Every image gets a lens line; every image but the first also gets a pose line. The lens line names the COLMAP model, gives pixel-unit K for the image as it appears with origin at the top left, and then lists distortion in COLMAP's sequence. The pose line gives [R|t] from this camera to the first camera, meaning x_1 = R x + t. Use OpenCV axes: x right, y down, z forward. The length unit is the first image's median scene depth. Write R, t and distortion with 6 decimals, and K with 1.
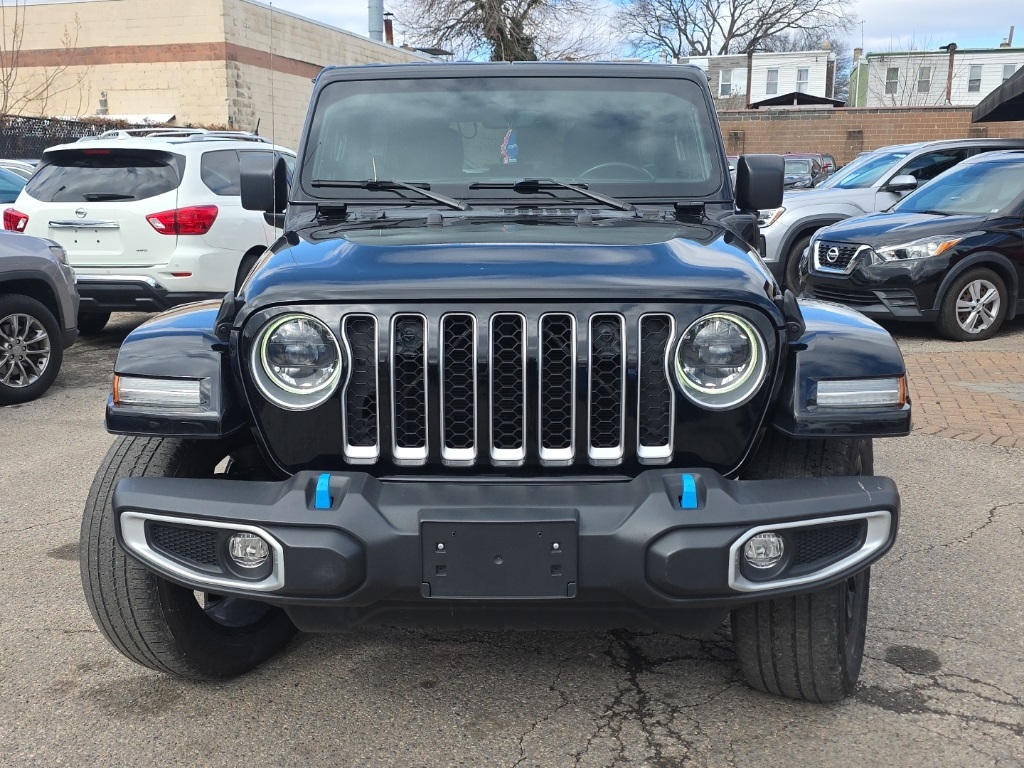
lens RADIAL K [[1067.6, 0, 522.9], [0, 1067.6, 383.7], [0, 0, 1]] dist [0.044735, -0.025943]
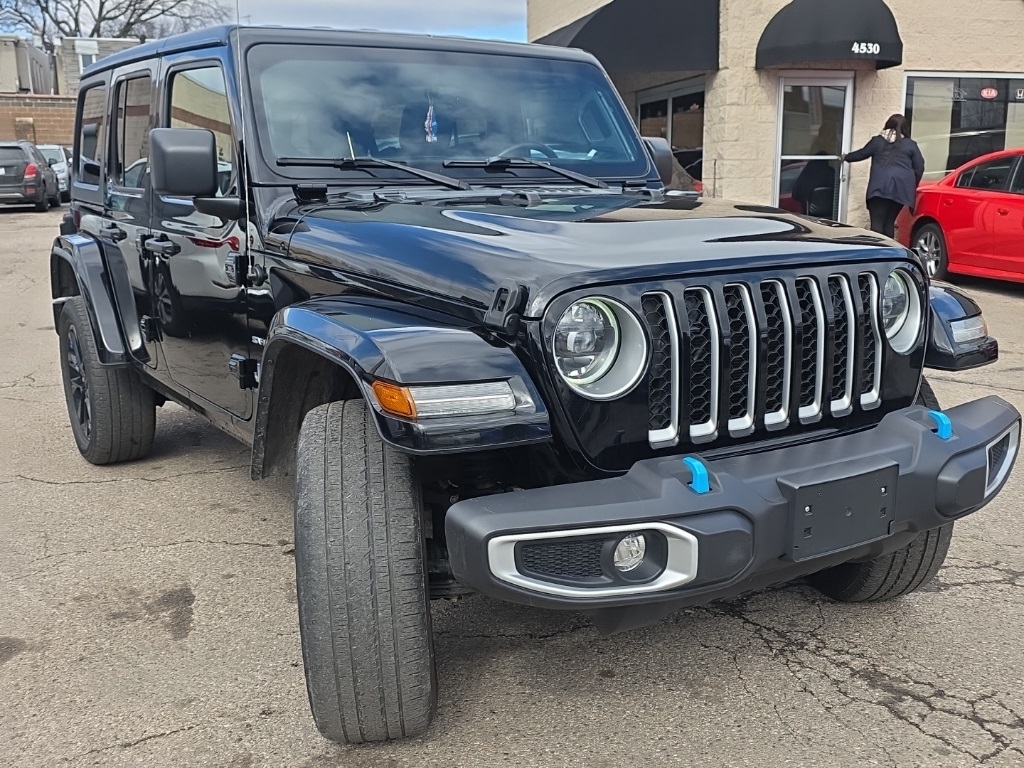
lens RADIAL K [[1067.6, 0, 522.9], [0, 1067.6, 383.7], [0, 0, 1]] dist [0.044735, -0.025943]
pose [[0.827082, -0.112277, 0.550753, -0.531277], [0.109319, 0.993268, 0.038322, -0.021621], [-0.551348, 0.028512, 0.833788, 0.180685]]
